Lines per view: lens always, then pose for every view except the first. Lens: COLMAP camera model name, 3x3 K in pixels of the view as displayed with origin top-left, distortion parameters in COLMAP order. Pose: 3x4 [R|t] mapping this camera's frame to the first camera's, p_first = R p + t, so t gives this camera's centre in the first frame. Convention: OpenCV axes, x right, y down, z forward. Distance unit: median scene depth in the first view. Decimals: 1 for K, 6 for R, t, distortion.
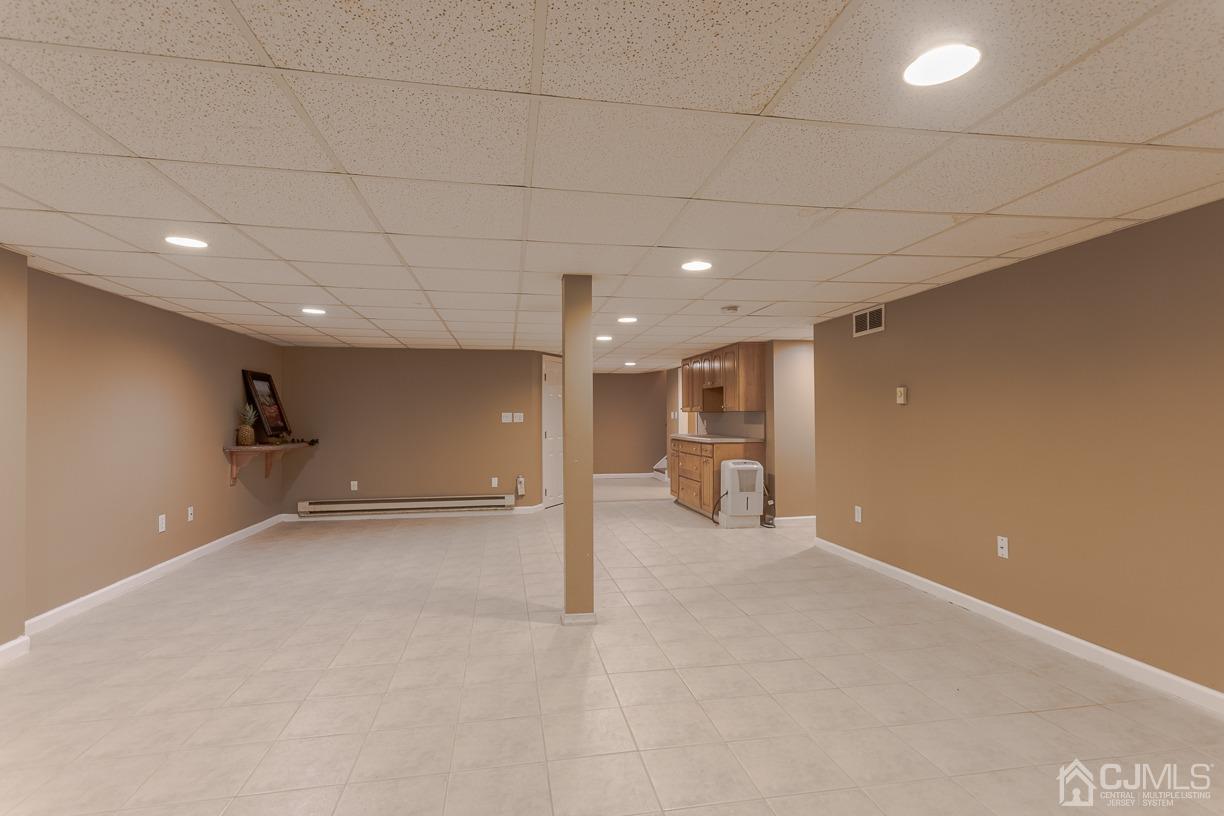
lens RADIAL K [[615.3, 0, 612.0], [0, 615.3, 408.0], [0, 0, 1]] dist [0.000463, 0.000214]
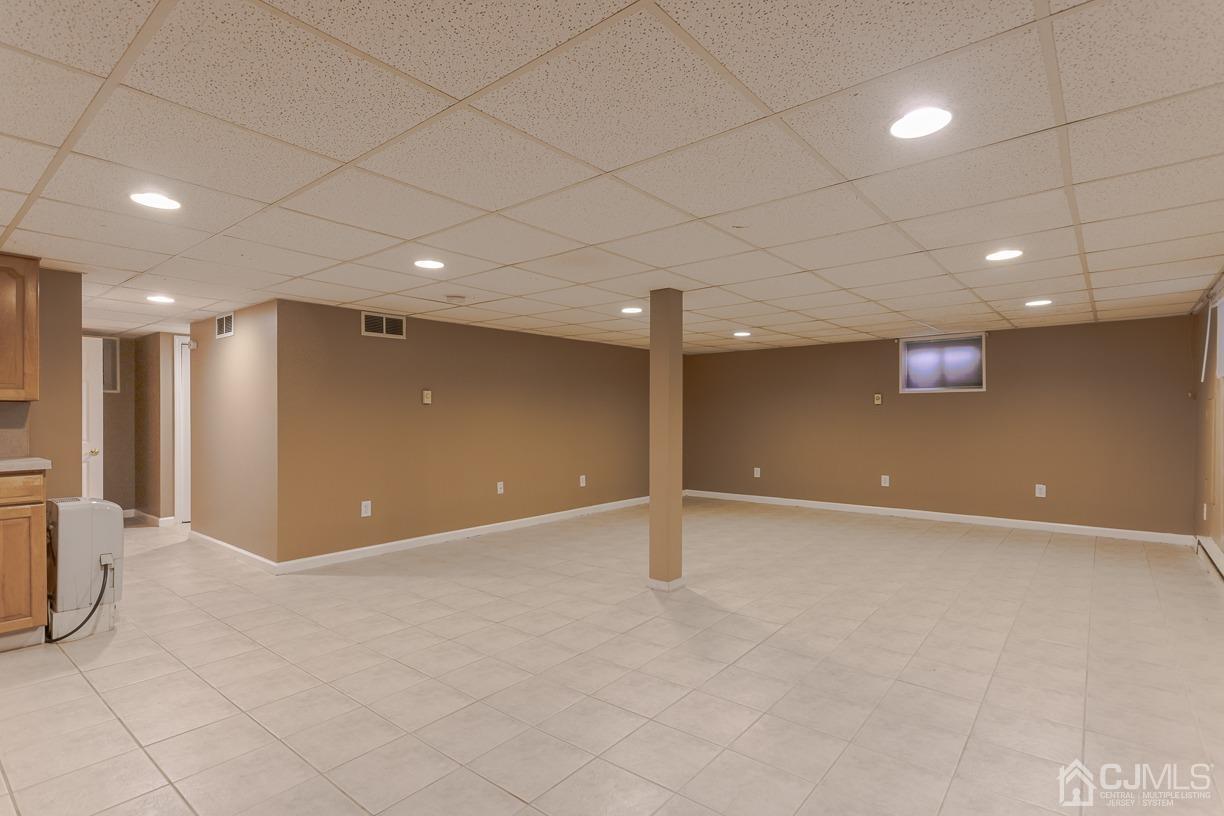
lens RADIAL K [[599.8, 0, 612.0], [0, 599.8, 408.0], [0, 0, 1]] dist [0.000528, 0.000153]
pose [[-0.647681, 0.011837, 0.761820, -0.699649], [-0.007585, 0.999730, -0.021982, 0.026455], [-0.761874, -0.020016, -0.647416, 1.488000]]
